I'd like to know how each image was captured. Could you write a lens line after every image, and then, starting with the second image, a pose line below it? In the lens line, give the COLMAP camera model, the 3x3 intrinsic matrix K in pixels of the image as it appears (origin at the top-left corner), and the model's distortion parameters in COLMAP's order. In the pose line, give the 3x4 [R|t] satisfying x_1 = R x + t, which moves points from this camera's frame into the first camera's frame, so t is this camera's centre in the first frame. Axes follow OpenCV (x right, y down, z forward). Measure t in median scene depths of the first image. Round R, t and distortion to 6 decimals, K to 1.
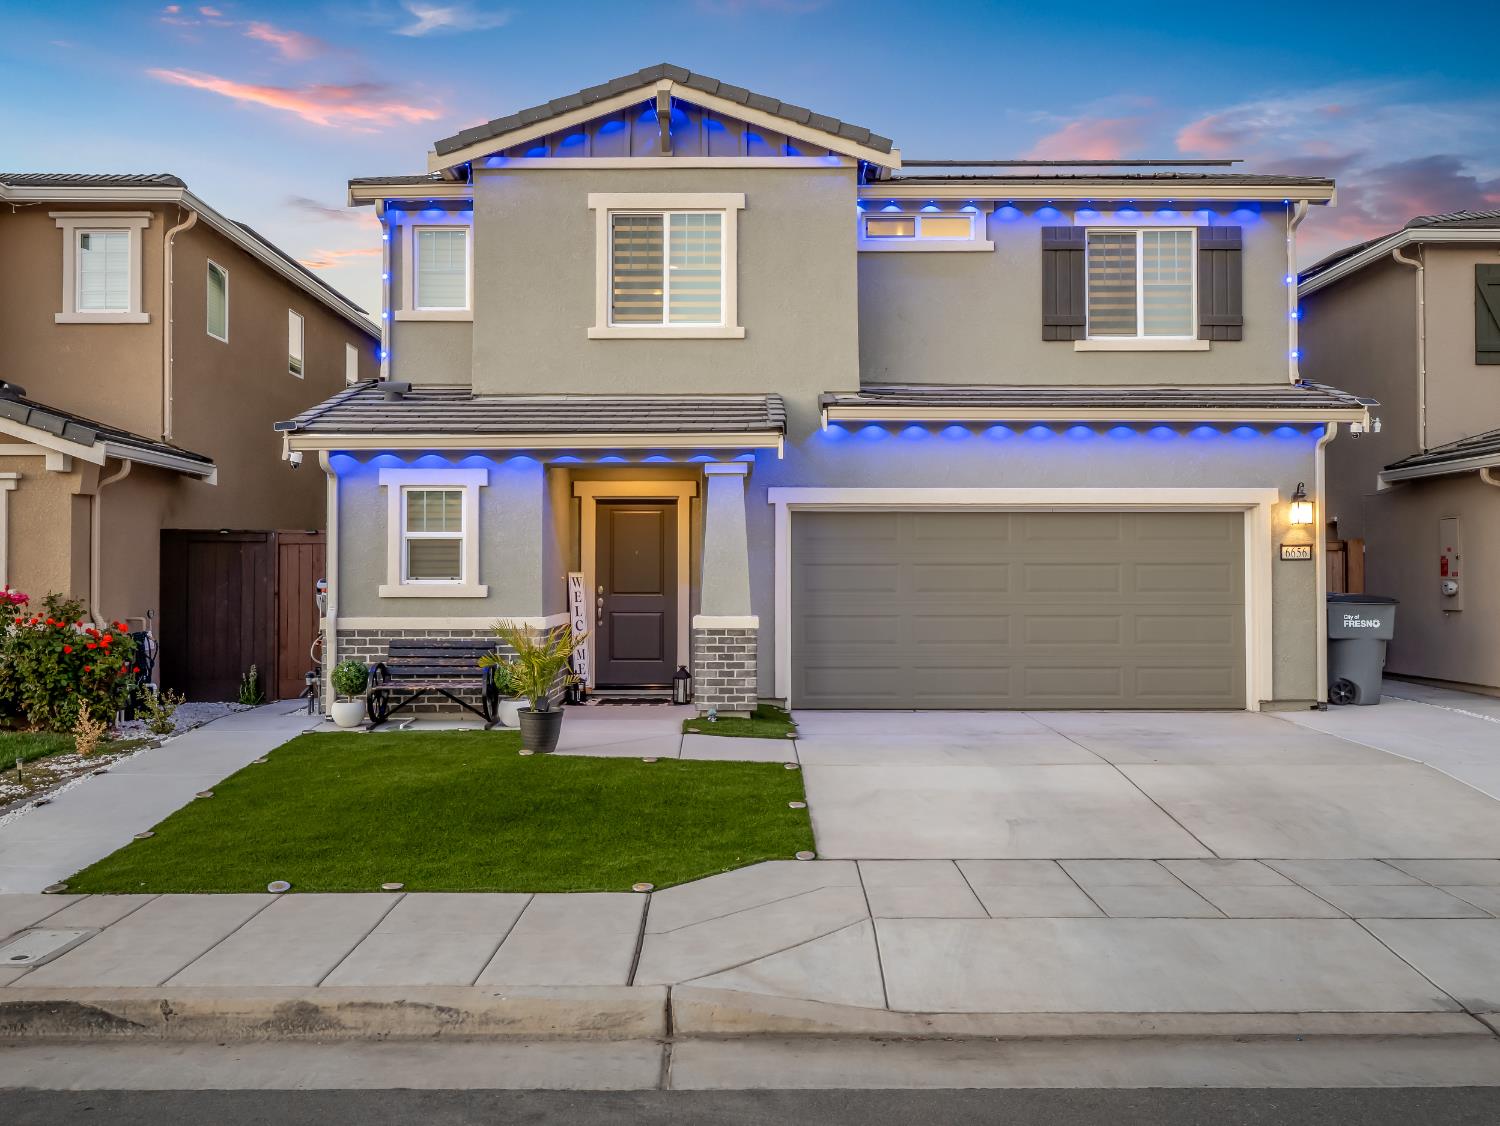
lens RADIAL K [[1206.7, 0, 750.0], [0, 1206.7, 563.0], [0, 0, 1]] dist [0.002565, -0.006526]
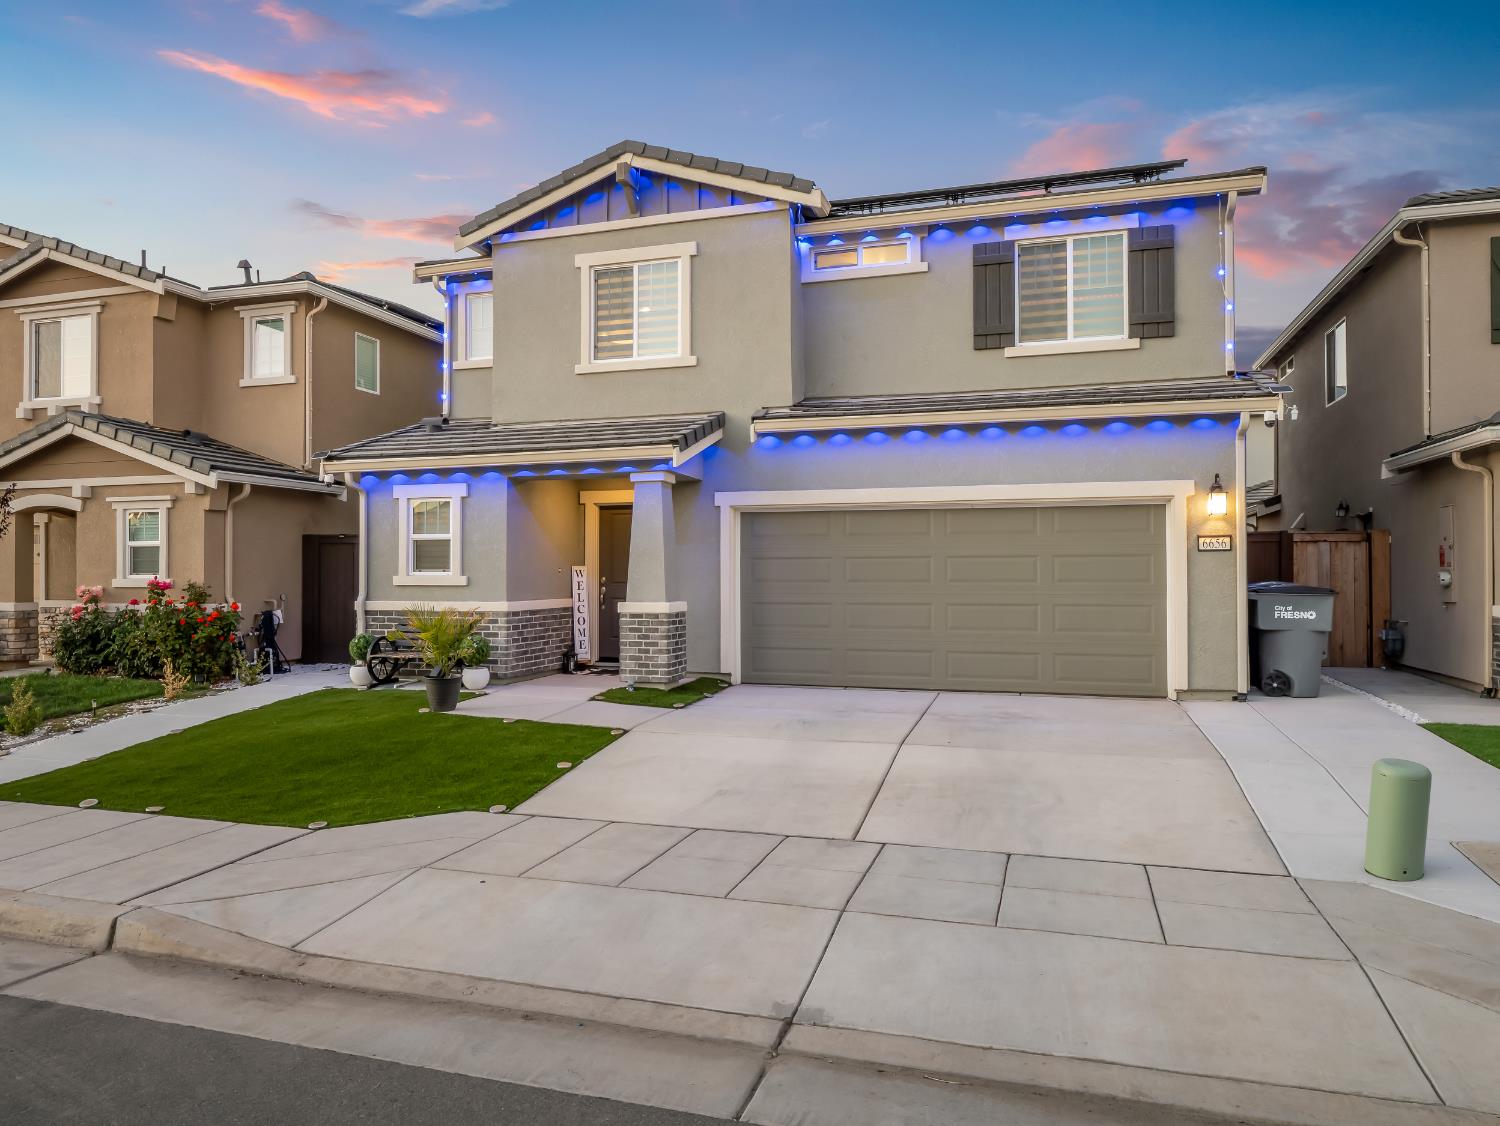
lens RADIAL K [[983.4, 0, 750.0], [0, 983.4, 563.0], [0, 0, 1]] dist [-0.003332, -0.000036]
pose [[0.953219, -0.004158, -0.302252, 0.333205], [0.005291, 0.999982, 0.002929, 0.003205], [0.302234, -0.004391, 0.953224, 0.104410]]
